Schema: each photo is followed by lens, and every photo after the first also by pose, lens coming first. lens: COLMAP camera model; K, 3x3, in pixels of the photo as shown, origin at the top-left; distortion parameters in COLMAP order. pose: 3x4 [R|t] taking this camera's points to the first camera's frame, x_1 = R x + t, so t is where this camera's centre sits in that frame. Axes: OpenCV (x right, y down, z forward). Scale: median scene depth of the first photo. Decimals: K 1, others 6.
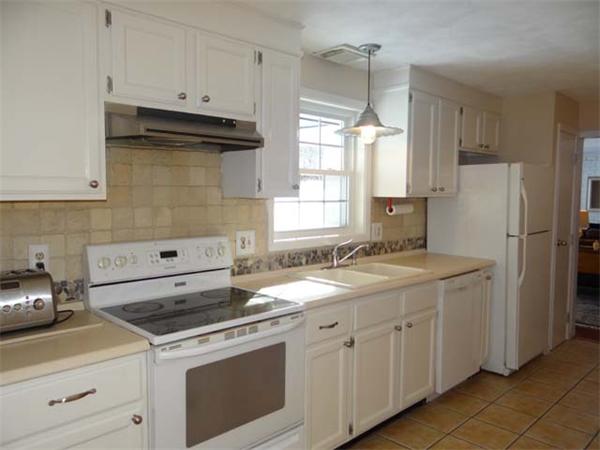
lens RADIAL K [[475.4, 0, 300.0], [0, 475.4, 225.0], [0, 0, 1]] dist [-0.001191, -0.004821]
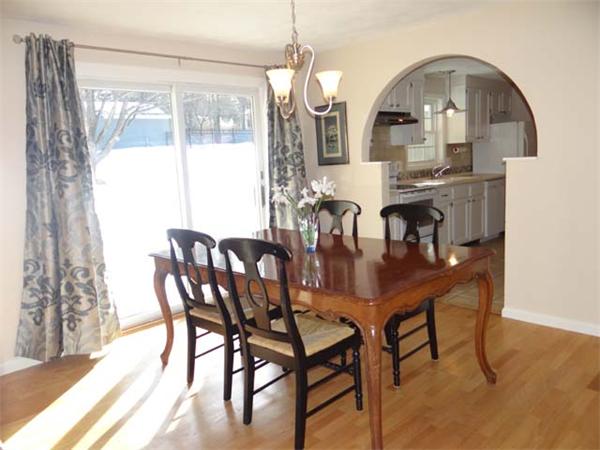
lens RADIAL K [[475.4, 0, 300.0], [0, 475.4, 225.0], [0, 0, 1]] dist [-0.001191, -0.004821]
pose [[0.998302, -0.054604, -0.020303, -0.445163], [0.056053, 0.995267, 0.079388, 0.087588], [0.015872, -0.080391, 0.996637, -1.015938]]
